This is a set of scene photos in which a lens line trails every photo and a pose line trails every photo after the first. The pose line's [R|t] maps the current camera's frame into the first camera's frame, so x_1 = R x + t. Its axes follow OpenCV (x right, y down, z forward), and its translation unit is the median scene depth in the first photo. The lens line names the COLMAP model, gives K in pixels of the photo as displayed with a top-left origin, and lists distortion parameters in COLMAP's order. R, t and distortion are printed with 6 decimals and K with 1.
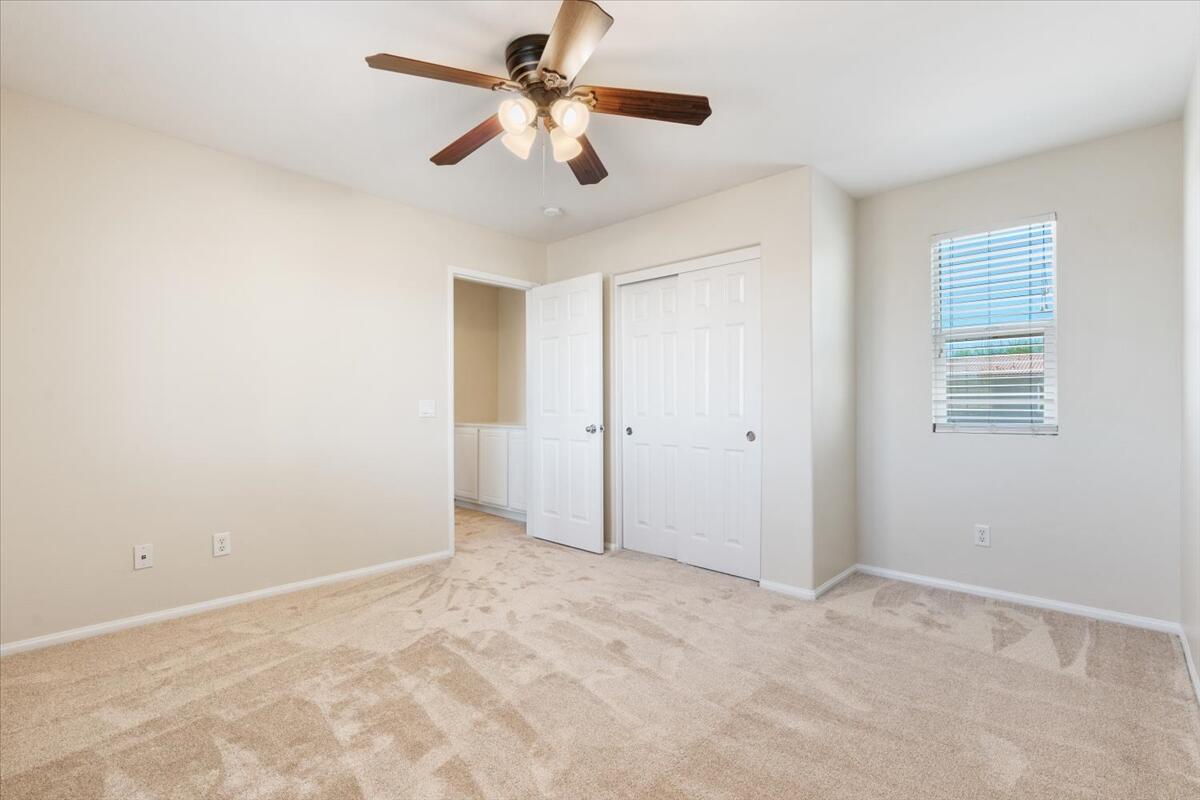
lens RADIAL K [[548.1, 0, 603.9], [0, 548.1, 406.3], [0, 0, 1]] dist [-0.010961, 0.001297]
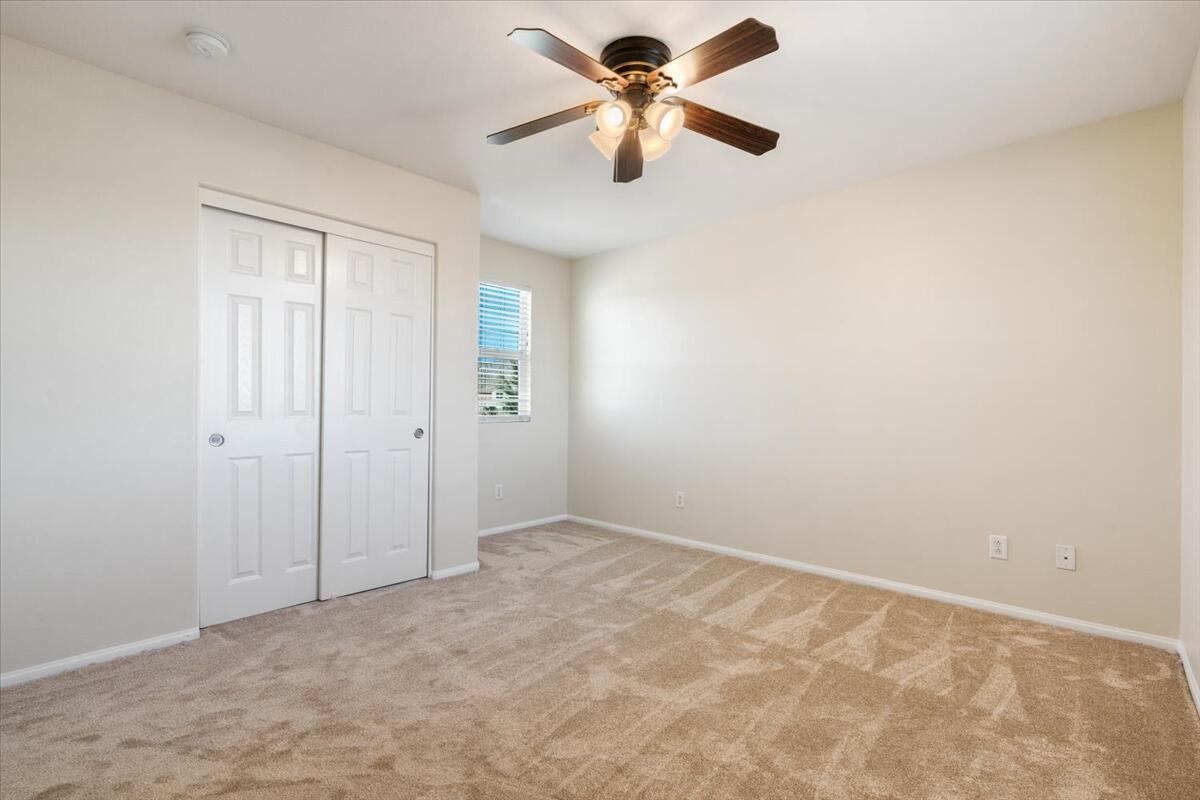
lens RADIAL K [[548.1, 0, 604.0], [0, 548.1, 402.0], [0, 0, 1]] dist [-0.010961, 0.001297]
pose [[-0.015522, 0.006788, 0.999856, -0.732092], [-0.009982, 0.999926, -0.006944, 0.002243], [-0.999830, -0.010088, -0.015453, 0.691786]]
